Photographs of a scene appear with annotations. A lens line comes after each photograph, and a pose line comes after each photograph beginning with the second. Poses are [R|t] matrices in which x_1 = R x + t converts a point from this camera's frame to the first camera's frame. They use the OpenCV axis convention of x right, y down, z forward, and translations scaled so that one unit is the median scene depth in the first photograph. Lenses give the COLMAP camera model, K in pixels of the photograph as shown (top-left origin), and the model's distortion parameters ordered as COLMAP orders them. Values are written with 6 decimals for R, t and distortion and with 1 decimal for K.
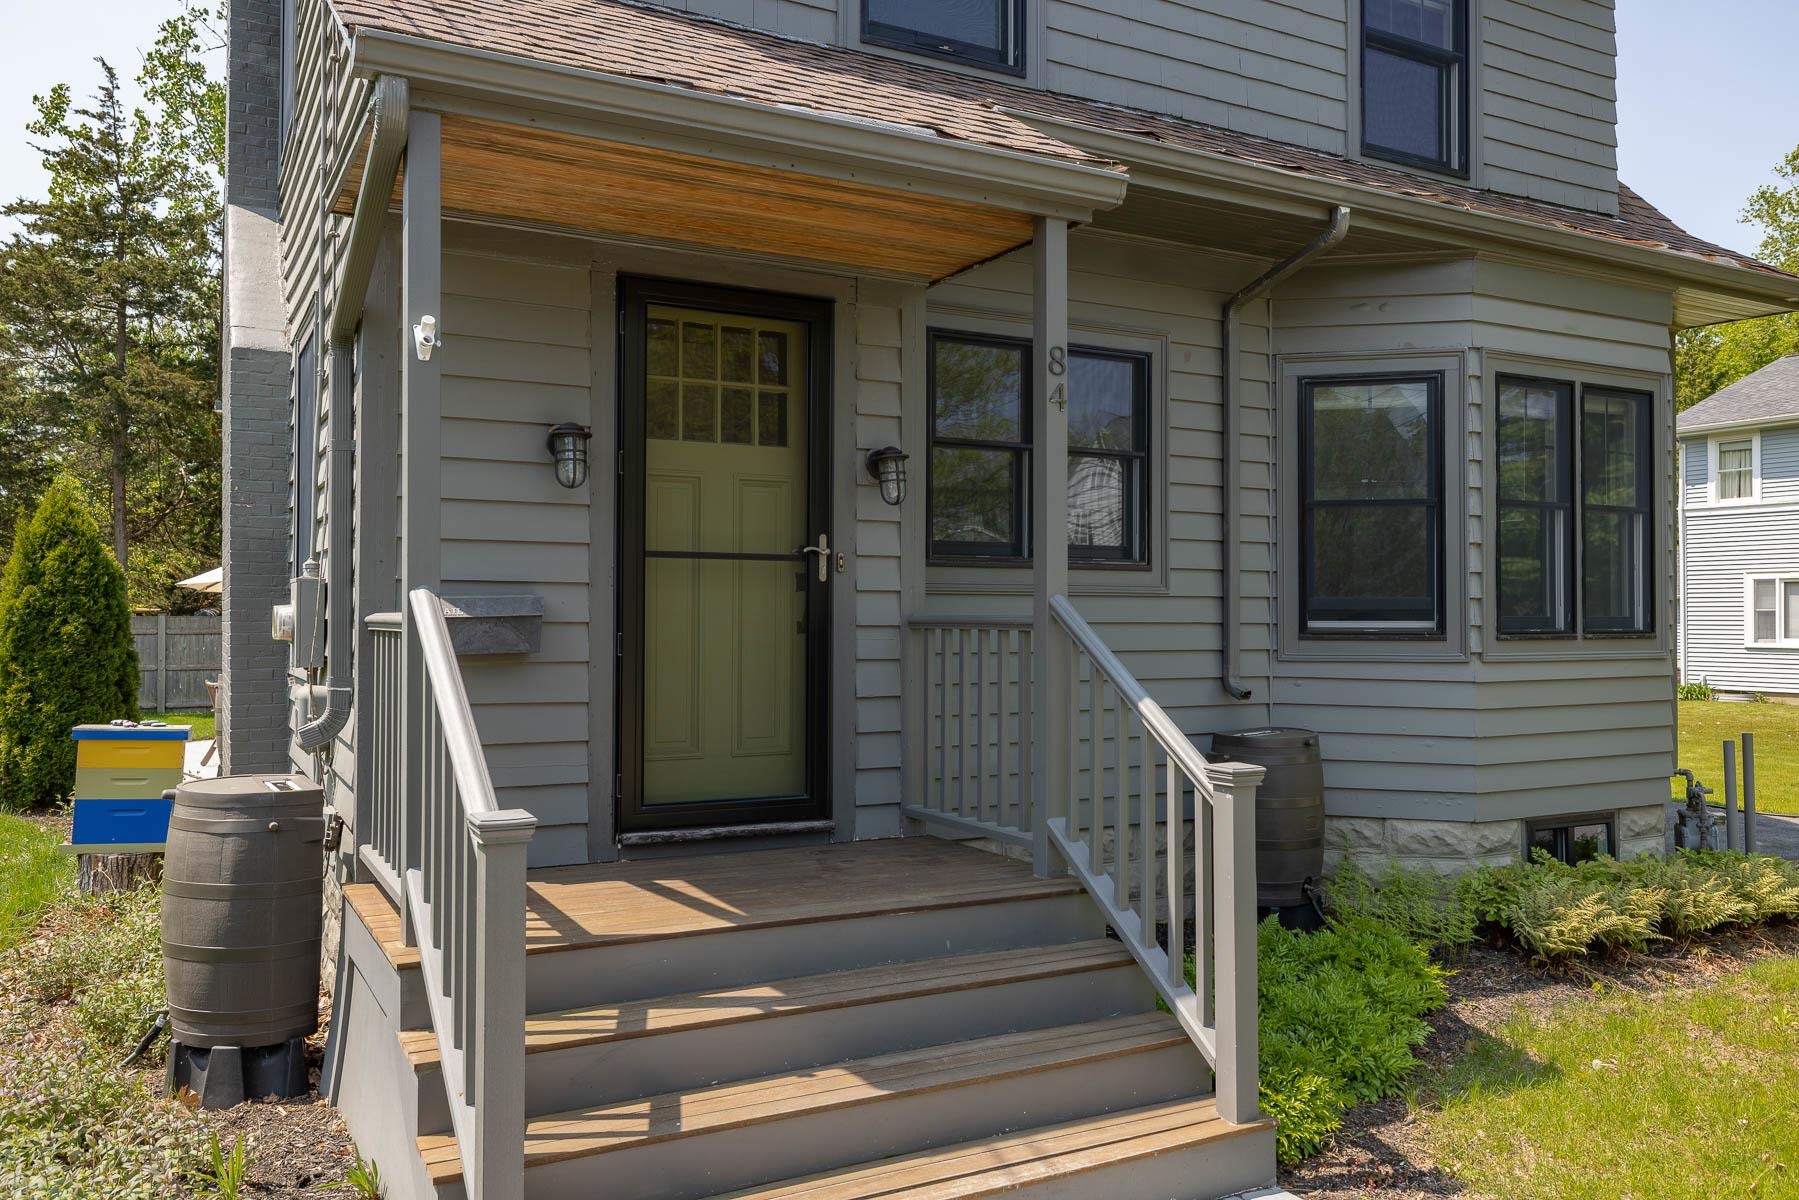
lens RADIAL K [[1355.3, 0, 905.1], [0, 1355.3, 440.8], [0, 0, 1]] dist [-0.003542, 0.001131]
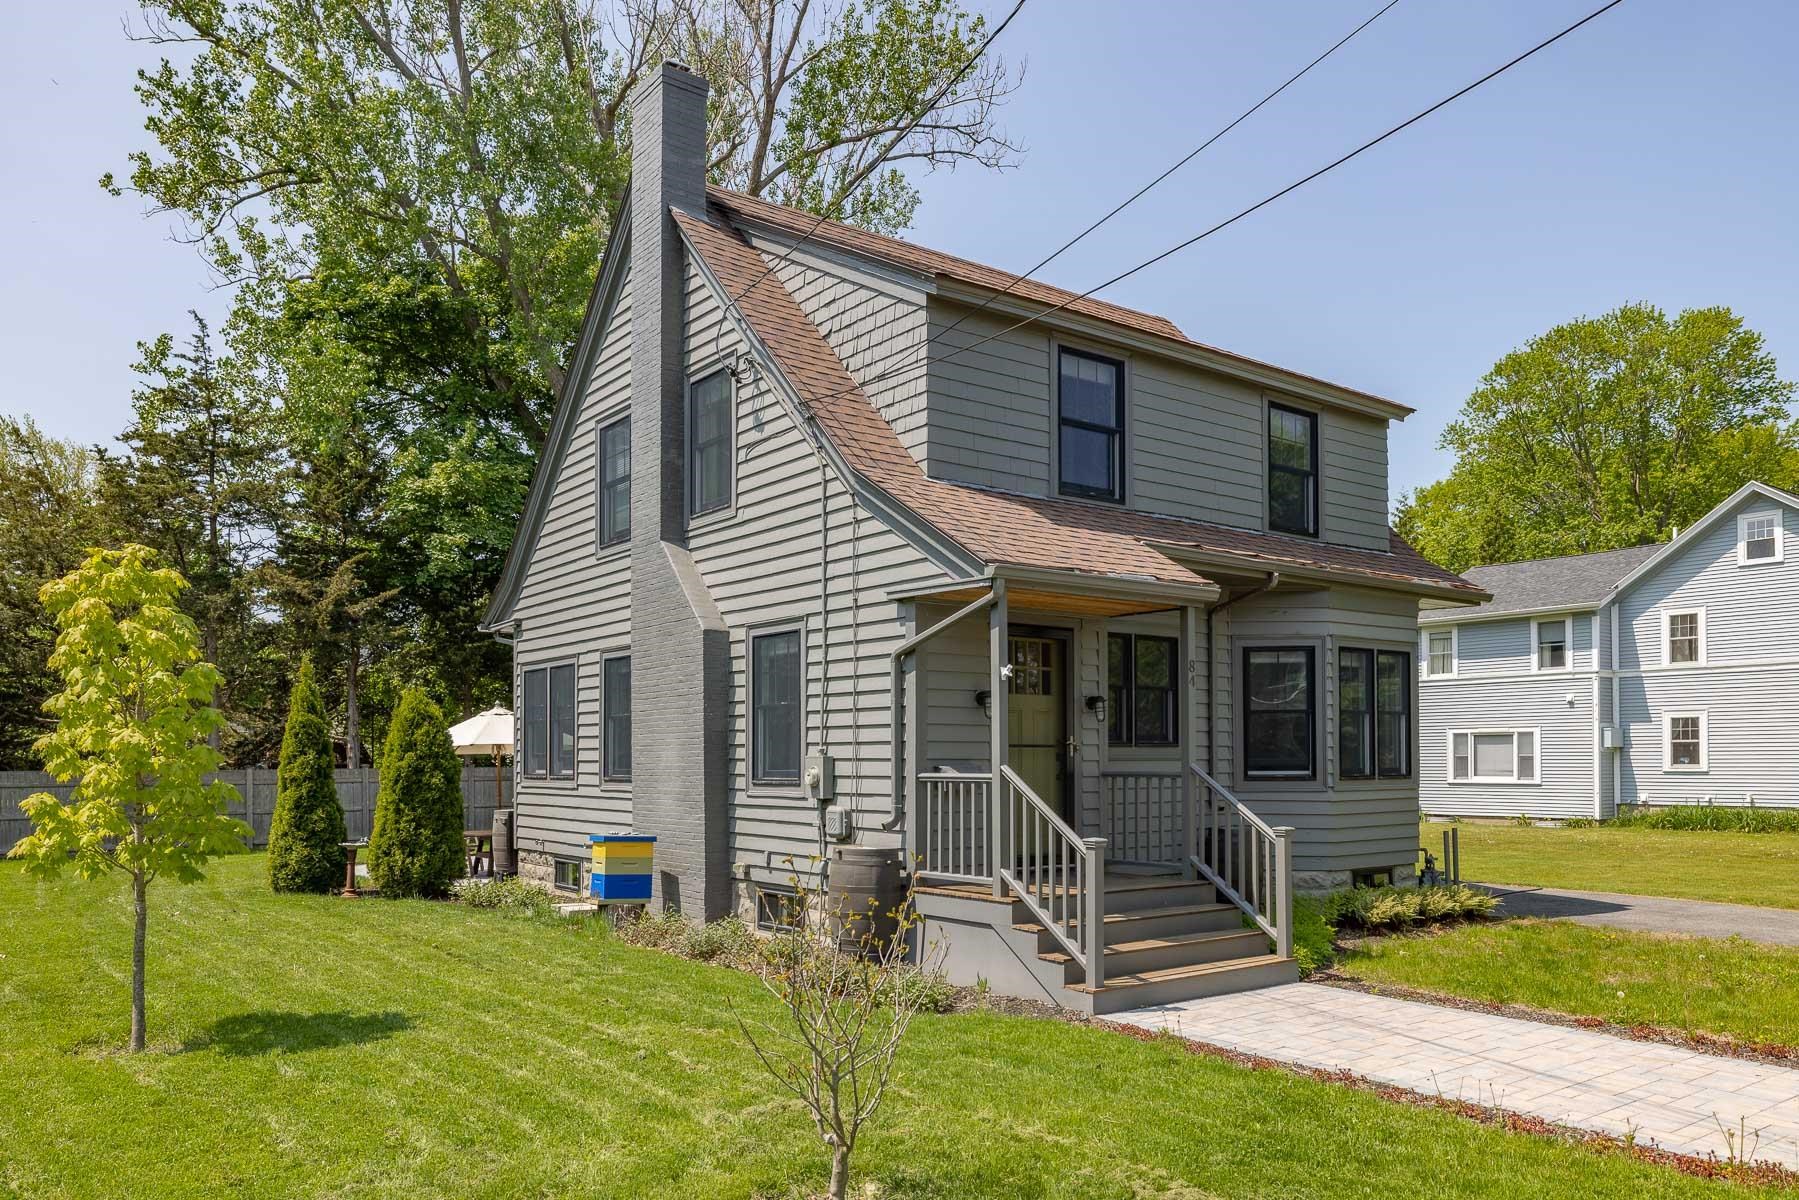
lens RADIAL K [[1239.1, 0, 898.1], [0, 1239.1, 562.8], [0, 0, 1]] dist [0.004252, -0.001639]
pose [[0.989996, 0.015898, 0.140198, -0.469720], [-0.011781, 0.999476, -0.030149, -0.110983], [-0.140604, 0.028196, 0.989664, -0.731079]]
